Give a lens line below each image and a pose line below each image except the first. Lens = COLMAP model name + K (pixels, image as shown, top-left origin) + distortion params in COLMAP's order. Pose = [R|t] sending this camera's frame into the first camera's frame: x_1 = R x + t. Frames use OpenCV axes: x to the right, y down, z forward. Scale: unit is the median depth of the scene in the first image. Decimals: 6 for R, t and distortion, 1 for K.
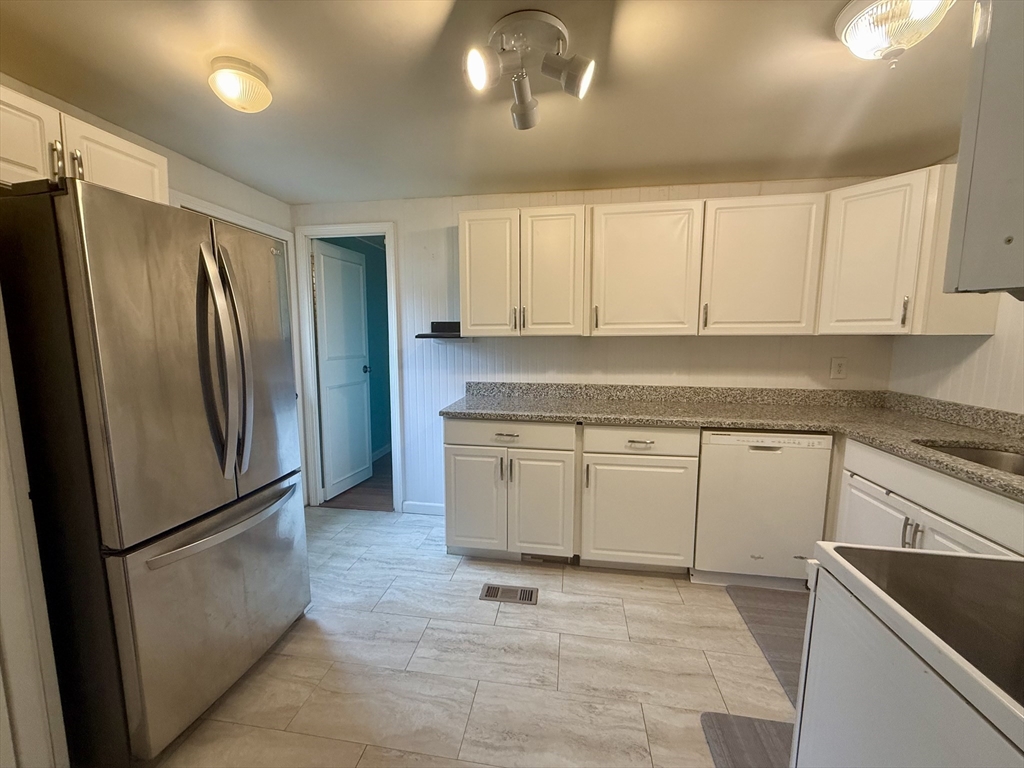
lens RADIAL K [[412.8, 0, 511.7], [0, 412.8, 381.6], [0, 0, 1]] dist [0.012798, 0.000047]
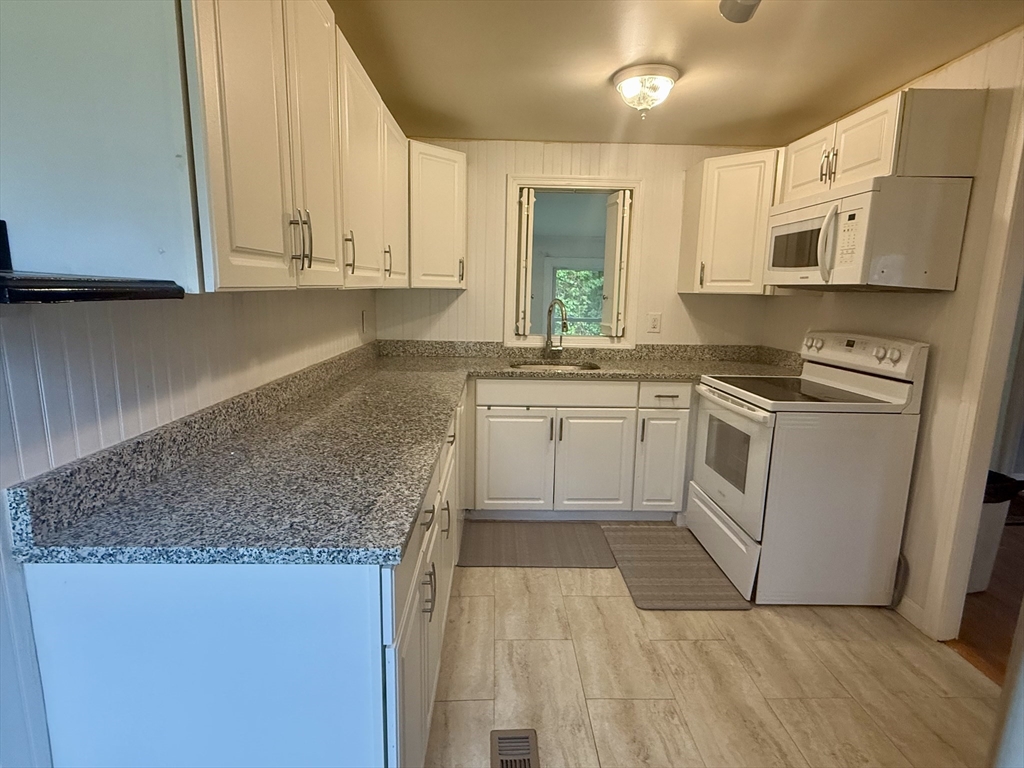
lens RADIAL K [[526.3, 0, 507.1], [0, 526.3, 388.2], [0, 0, 1]] dist [-0.002688, -0.000476]
pose [[-0.170395, -0.184025, 0.968039, -0.640673], [0.096254, 0.974600, 0.202215, -0.129771], [-0.980663, 0.127634, -0.148354, 1.164903]]
